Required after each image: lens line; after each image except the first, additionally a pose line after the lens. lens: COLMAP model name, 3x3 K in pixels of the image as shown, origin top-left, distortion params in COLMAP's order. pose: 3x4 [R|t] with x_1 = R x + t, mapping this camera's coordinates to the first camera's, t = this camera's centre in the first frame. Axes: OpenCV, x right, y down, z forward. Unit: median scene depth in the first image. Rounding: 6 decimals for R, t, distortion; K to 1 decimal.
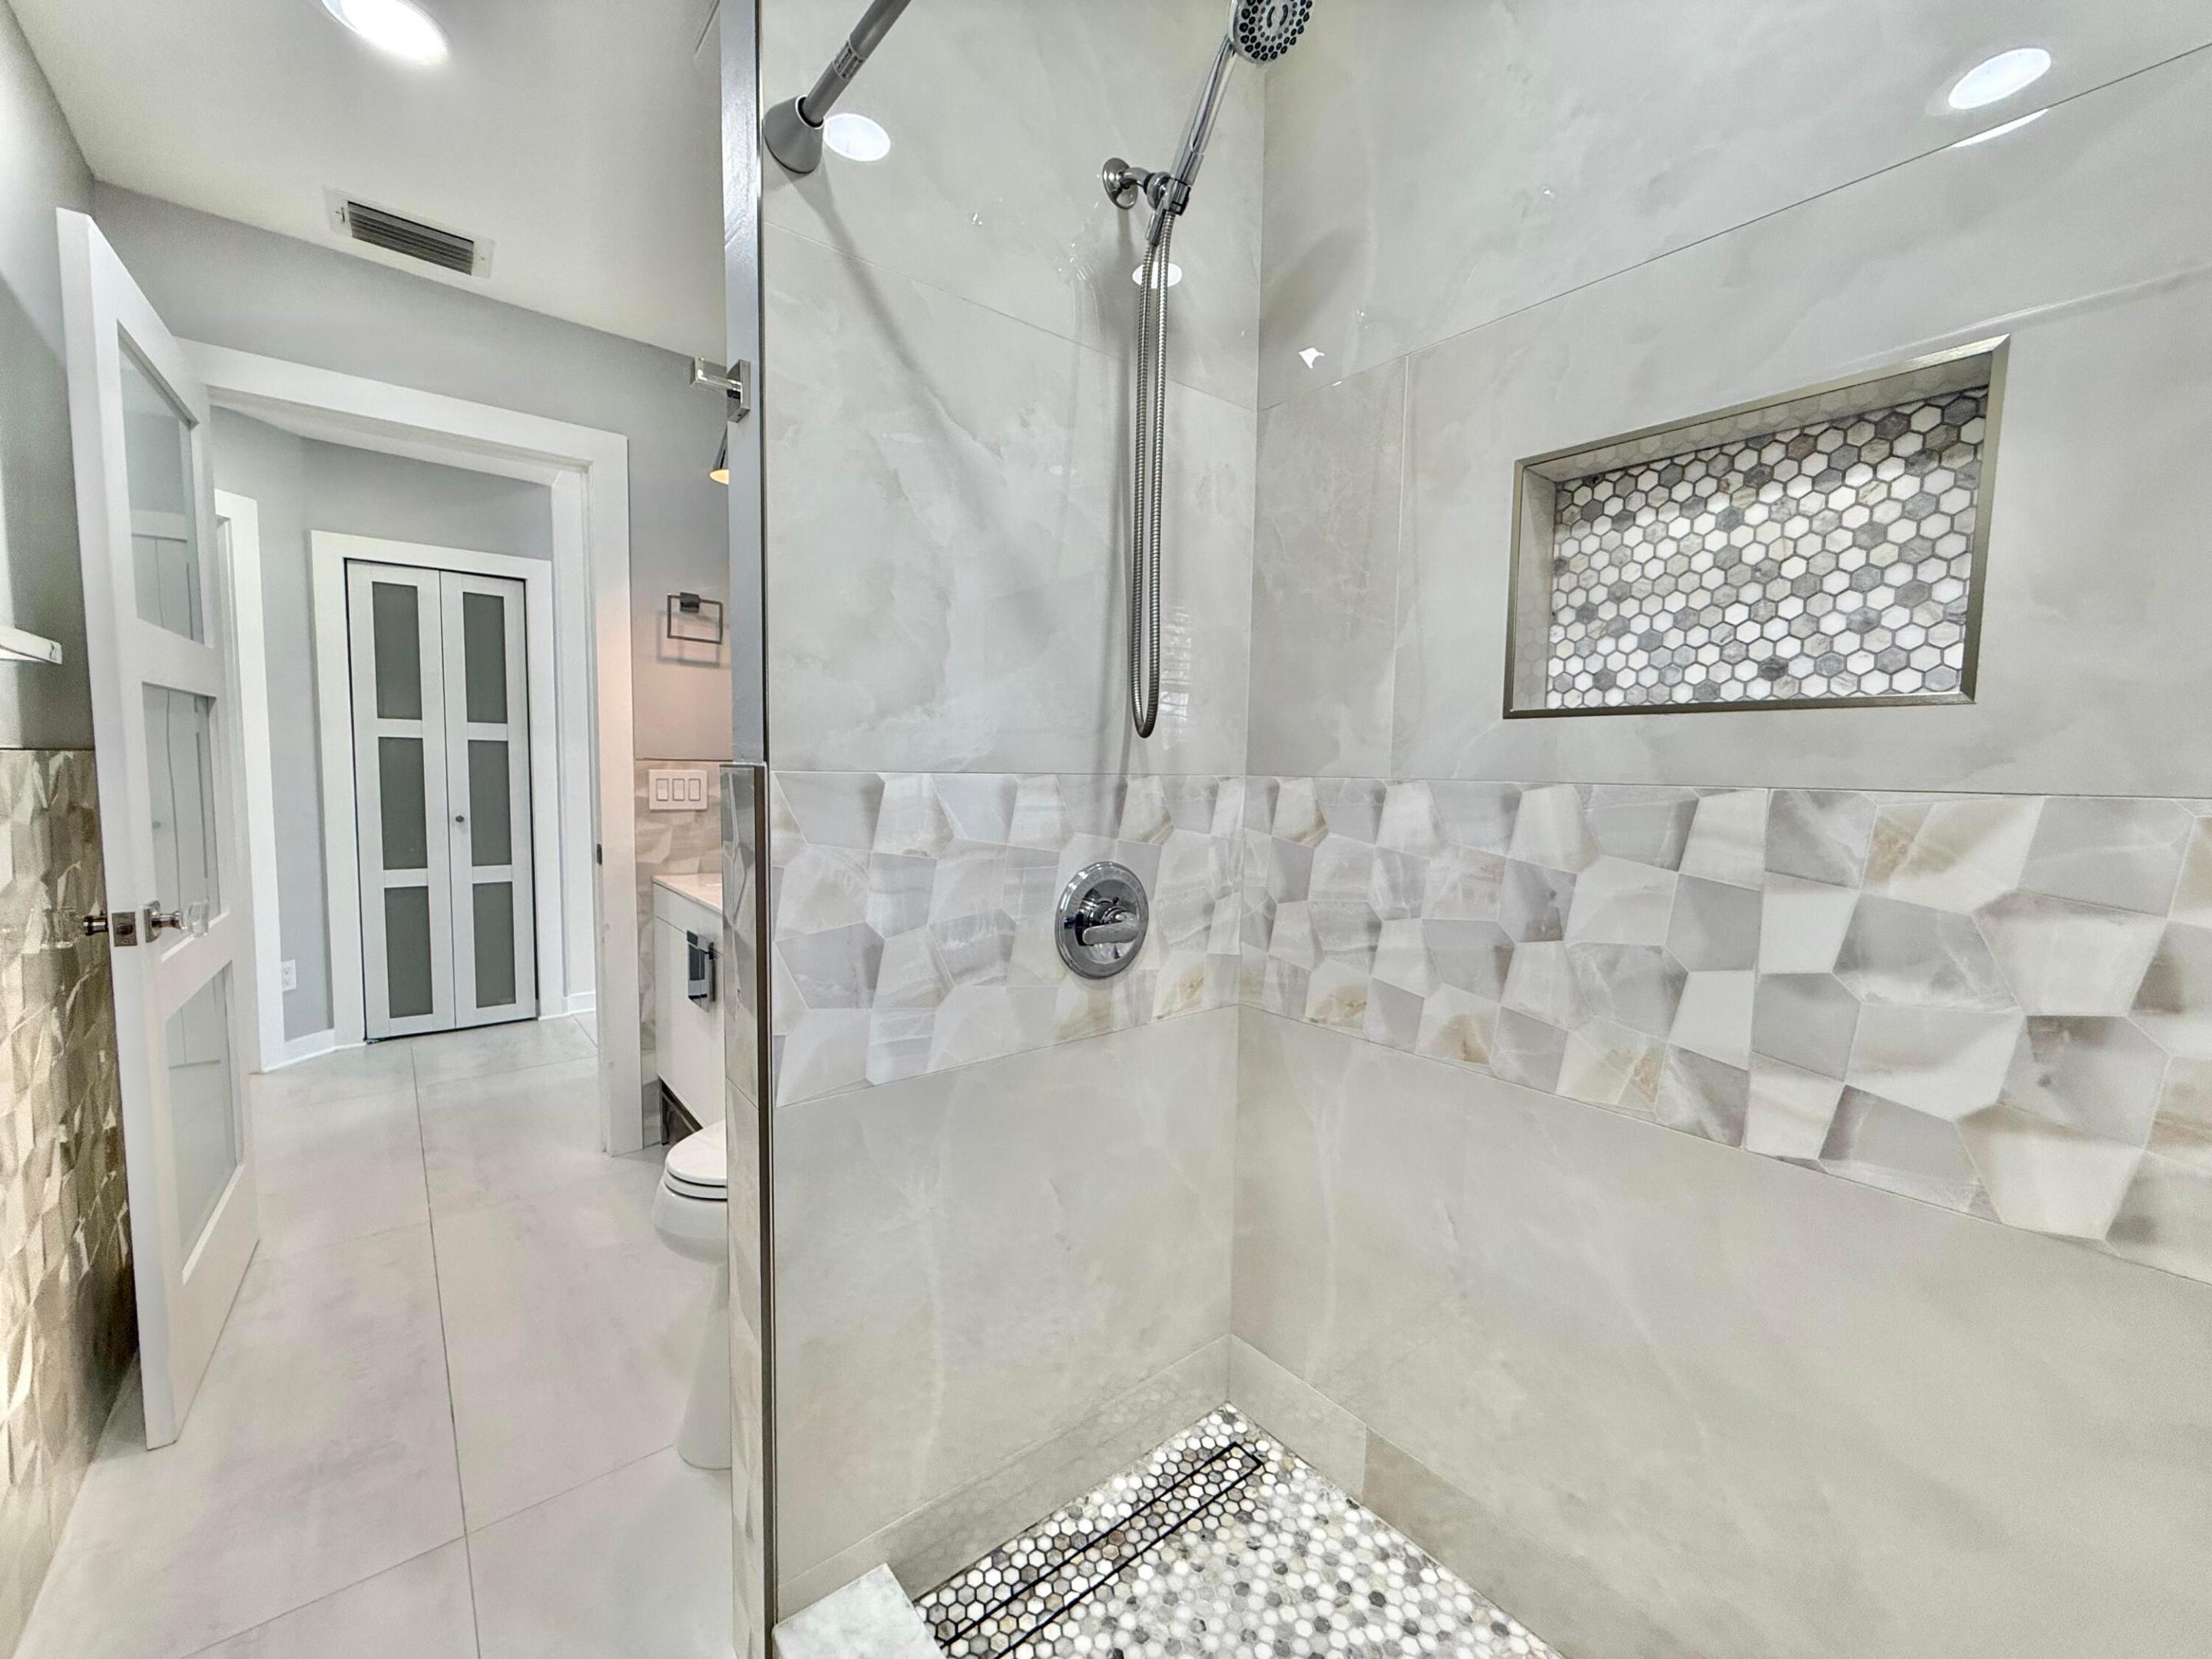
lens RADIAL K [[881.2, 0, 1107.1], [0, 881.2, 827.0], [0, 0, 1]] dist [-0.000309, 0.000101]
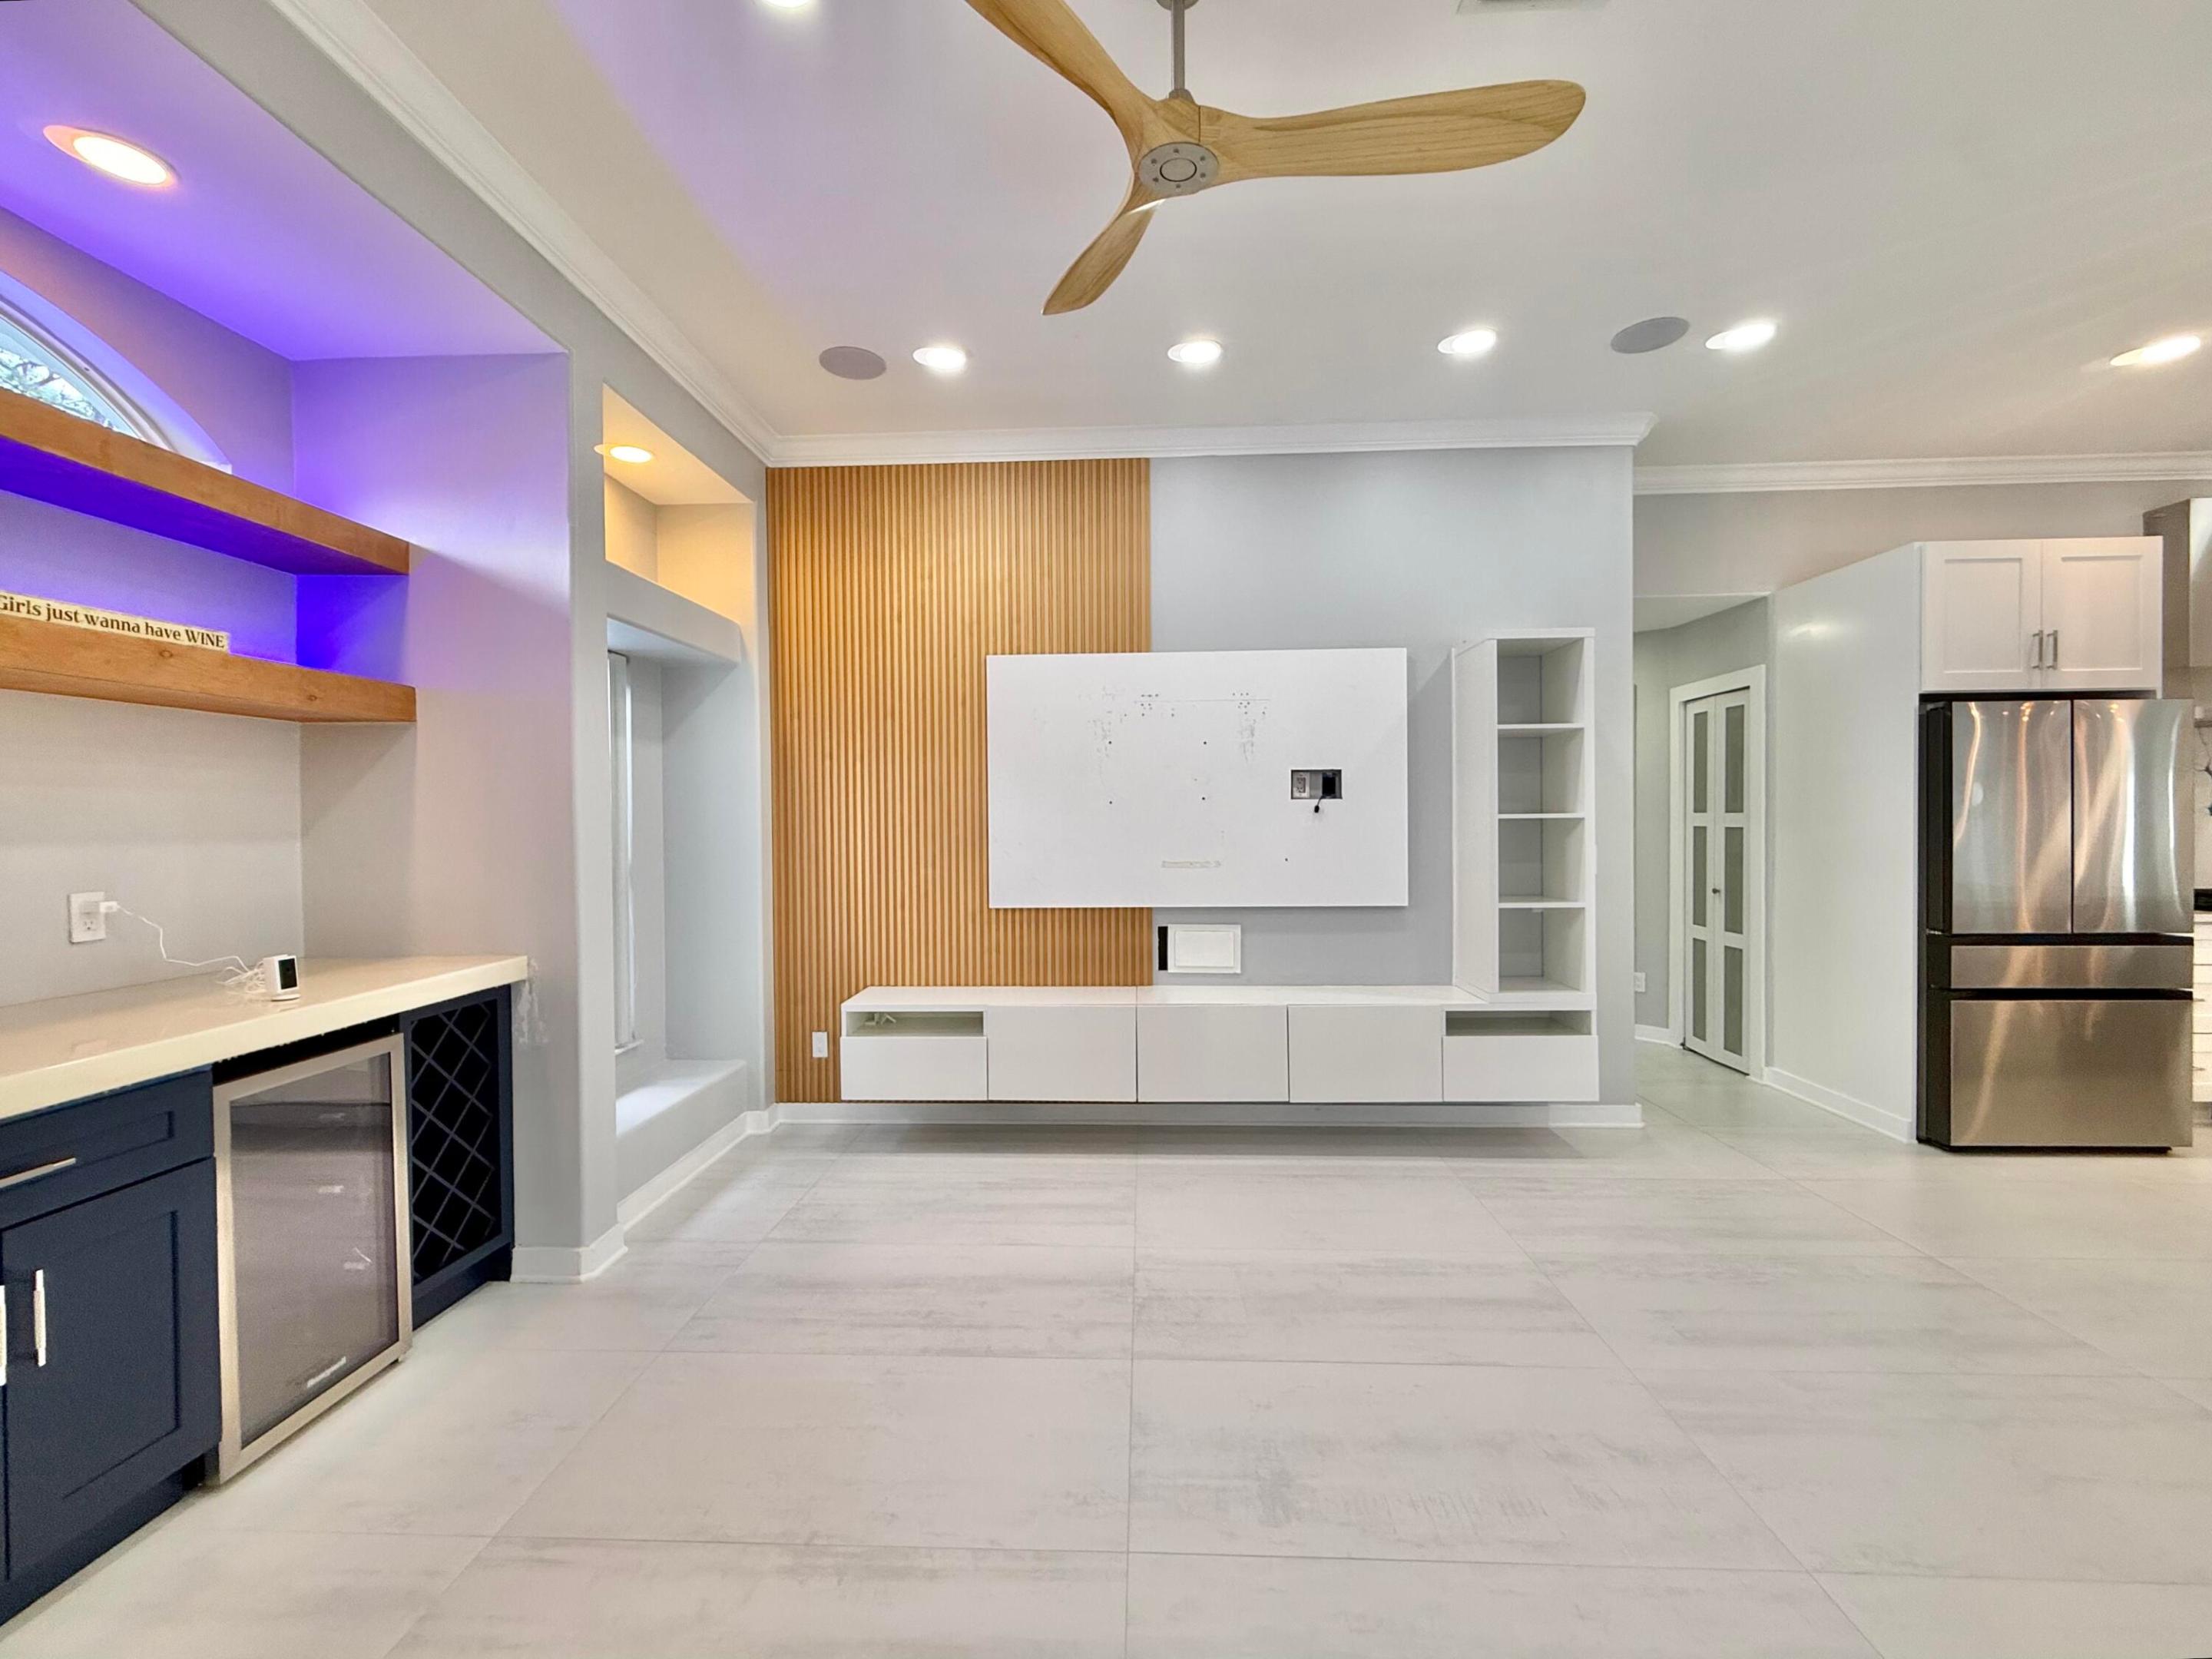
lens RADIAL K [[915.4, 0, 1099.0], [0, 915.4, 835.0], [0, 0, 1]] dist [-0.001282, 0.000238]
pose [[-0.658116, 0.003214, -0.752910, 0.797071], [-0.056961, 0.996913, 0.054045, -0.107398], [0.750759, 0.078454, -0.655901, 1.179729]]
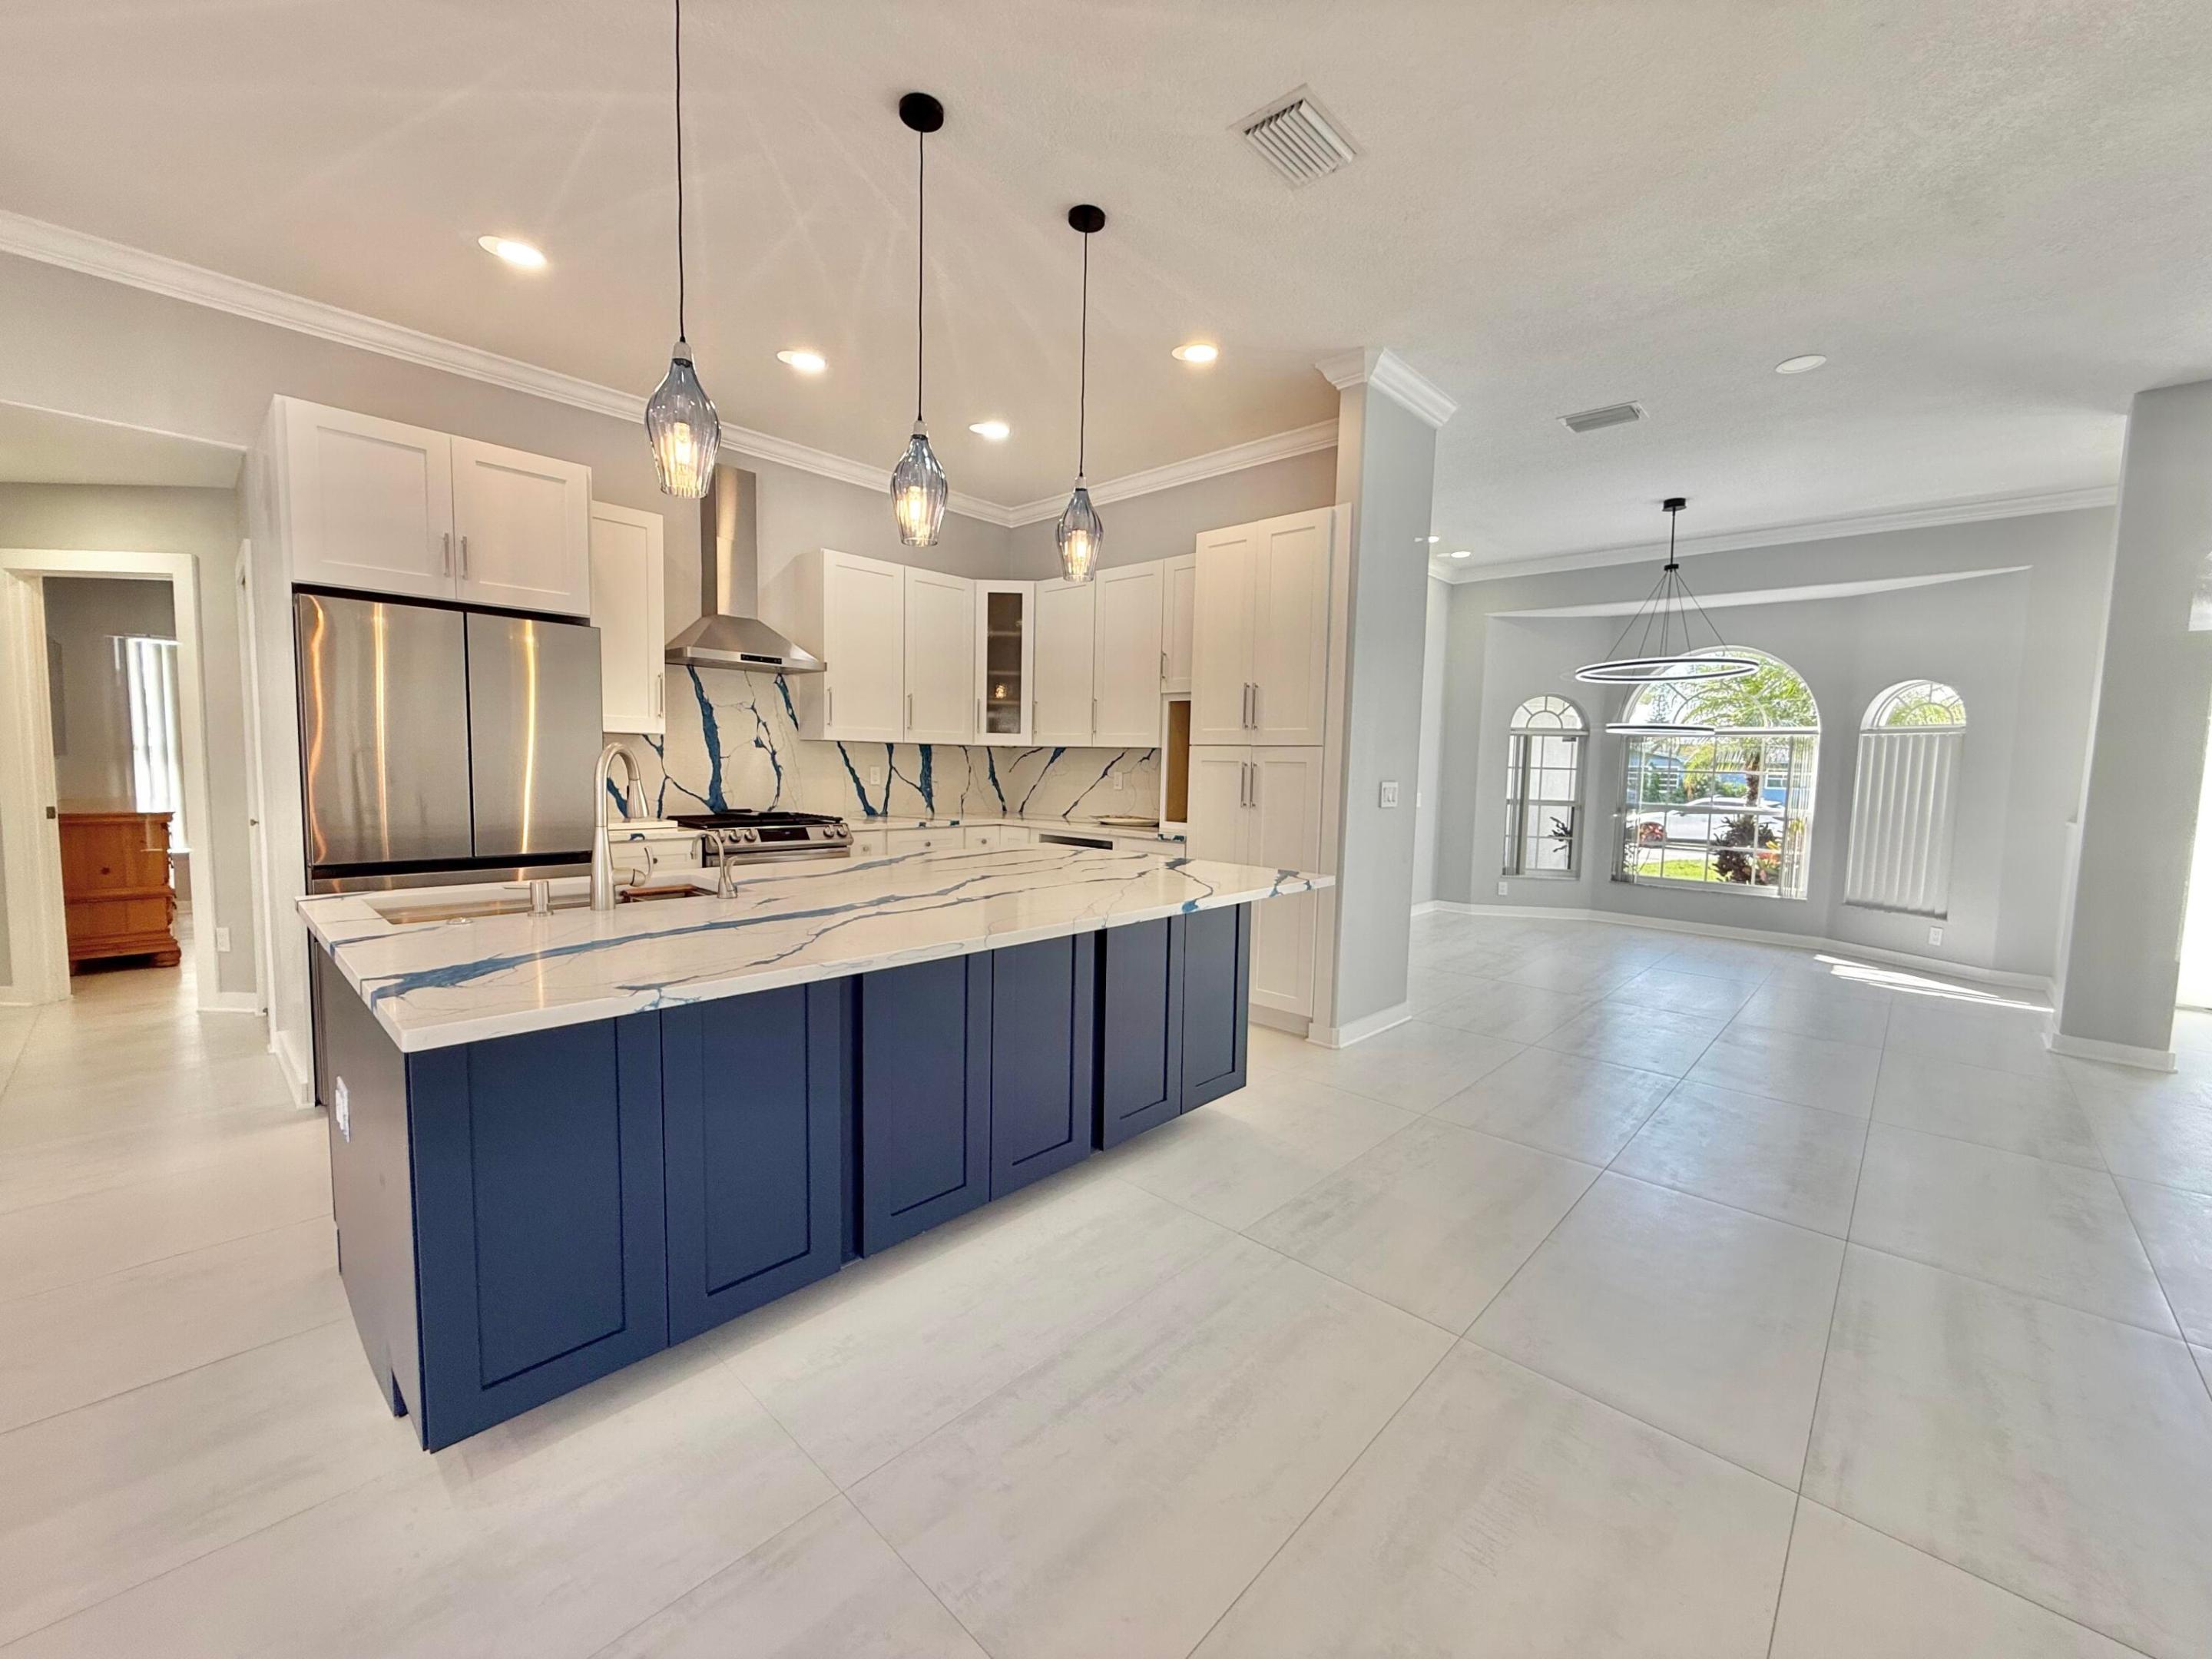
lens RADIAL K [[881.2, 0, 1100.9], [0, 881.2, 833.1], [0, 0, 1]] dist [-0.000309, 0.000101]
pose [[0.143912, 0.069315, -0.987160, 0.392002], [-0.093430, 0.994040, 0.056178, -0.142742], [0.985170, 0.084146, 0.149530, 1.789162]]
